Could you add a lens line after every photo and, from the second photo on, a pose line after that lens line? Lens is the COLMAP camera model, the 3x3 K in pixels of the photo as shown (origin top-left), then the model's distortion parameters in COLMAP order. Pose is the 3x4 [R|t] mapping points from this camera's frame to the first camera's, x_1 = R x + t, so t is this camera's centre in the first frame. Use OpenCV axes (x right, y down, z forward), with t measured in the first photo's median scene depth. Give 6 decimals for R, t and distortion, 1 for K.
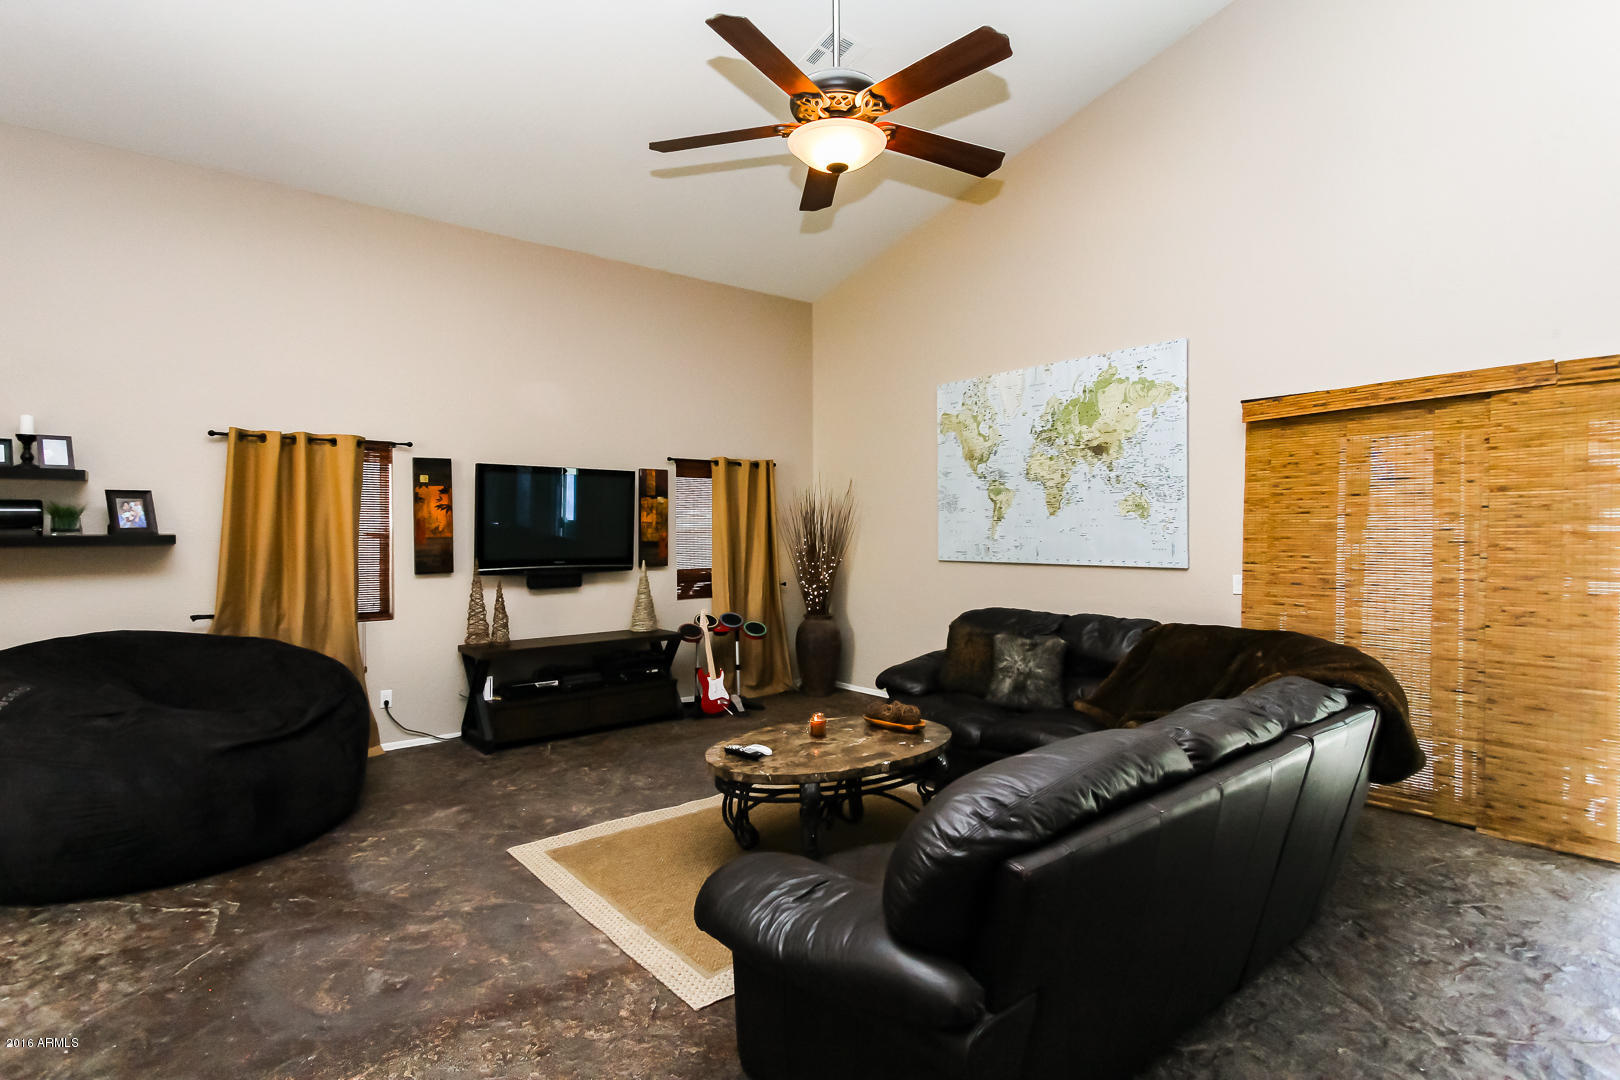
lens RADIAL K [[804.2, 0, 801.9], [0, 804.2, 537.6], [0, 0, 1]] dist [-0.002320, 0.000726]
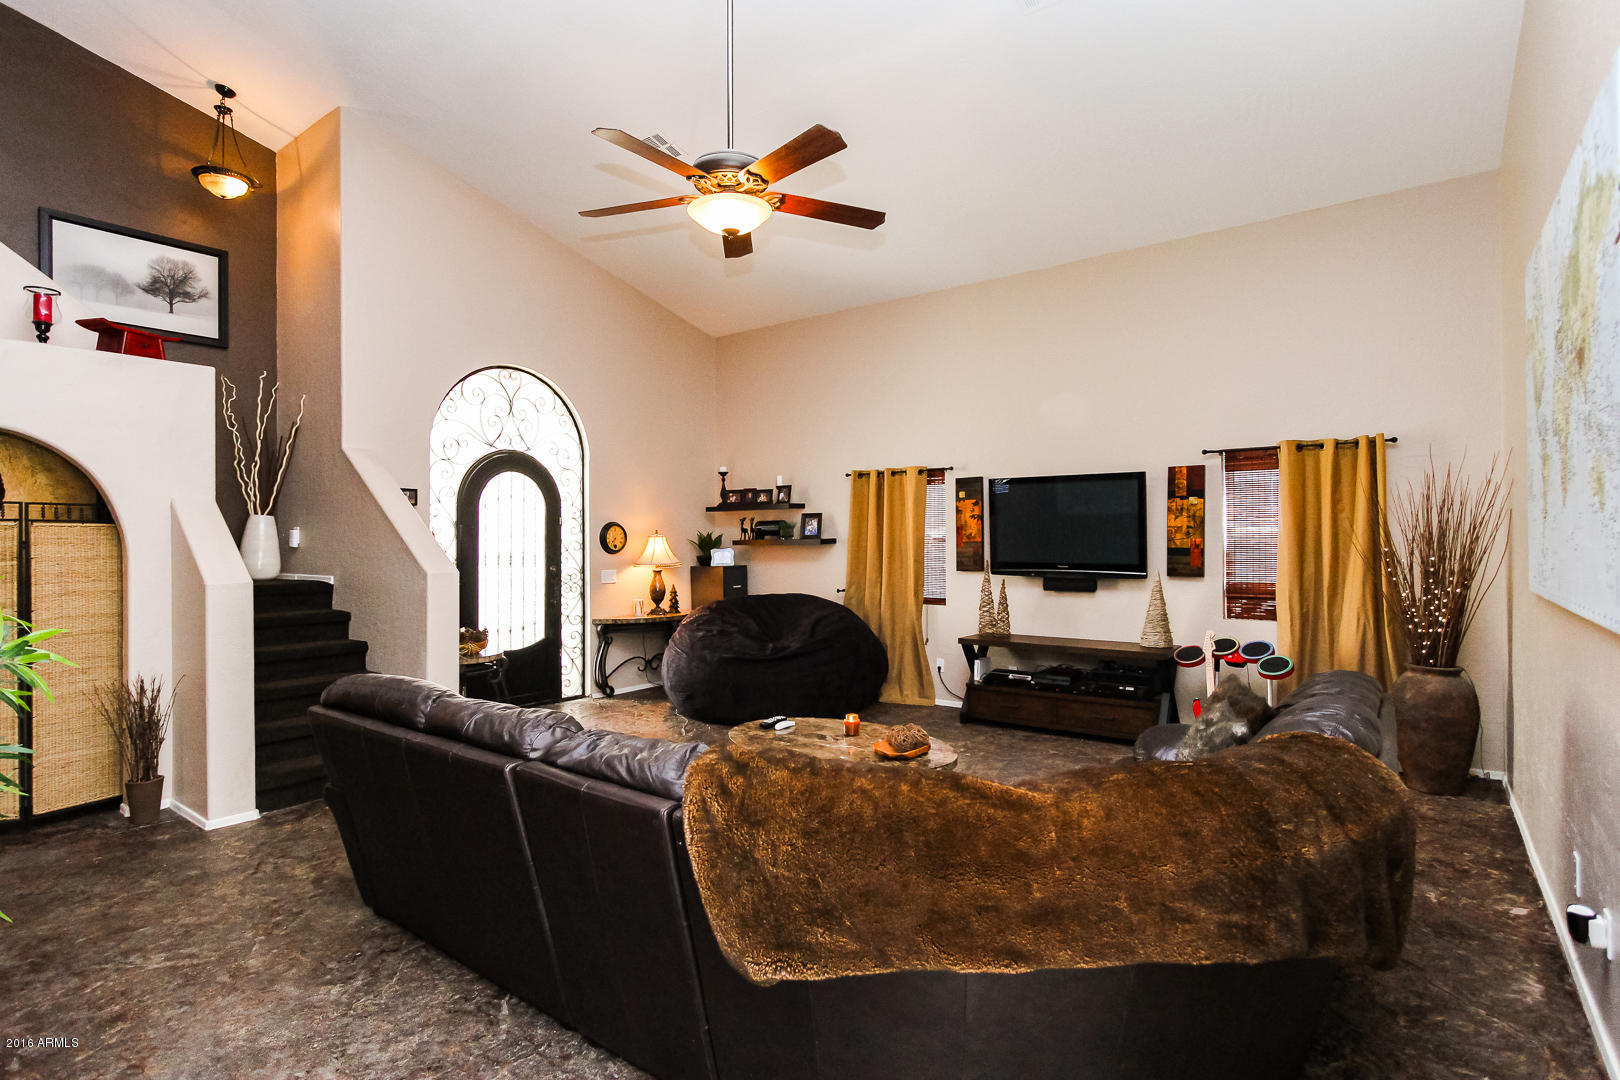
lens RADIAL K [[799.8, 0, 803.3], [0, 799.8, 537.6], [0, 0, 1]] dist [-0.002443, 0.000607]
pose [[0.236445, 0.003674, -0.971638, 0.688655], [-0.004377, 0.999987, 0.002716, -0.008733], [0.971635, 0.003611, 0.236458, 0.472058]]
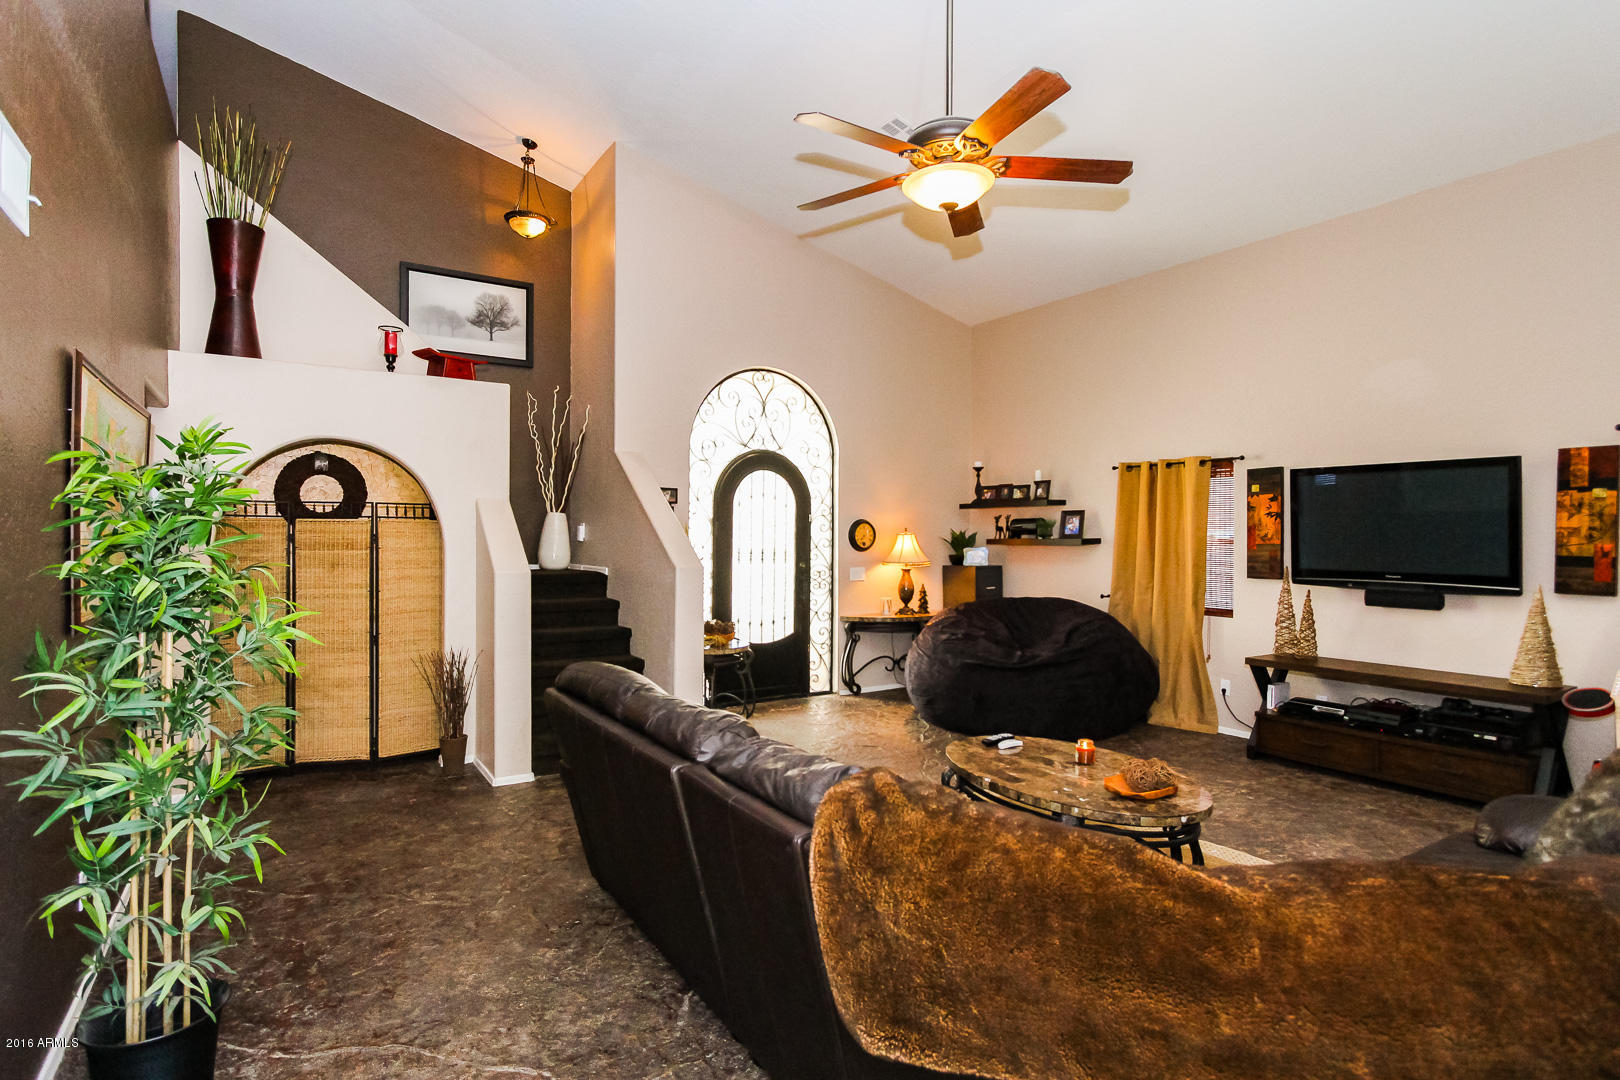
lens RADIAL K [[804.2, 0, 801.9], [0, 804.2, 537.6], [0, 0, 1]] dist [-0.002320, 0.000726]
pose [[-0.108528, 0.007985, -0.994061, 0.654936], [-0.012468, 0.999878, 0.009393, -0.011028], [0.994015, 0.013413, -0.108415, 0.528275]]
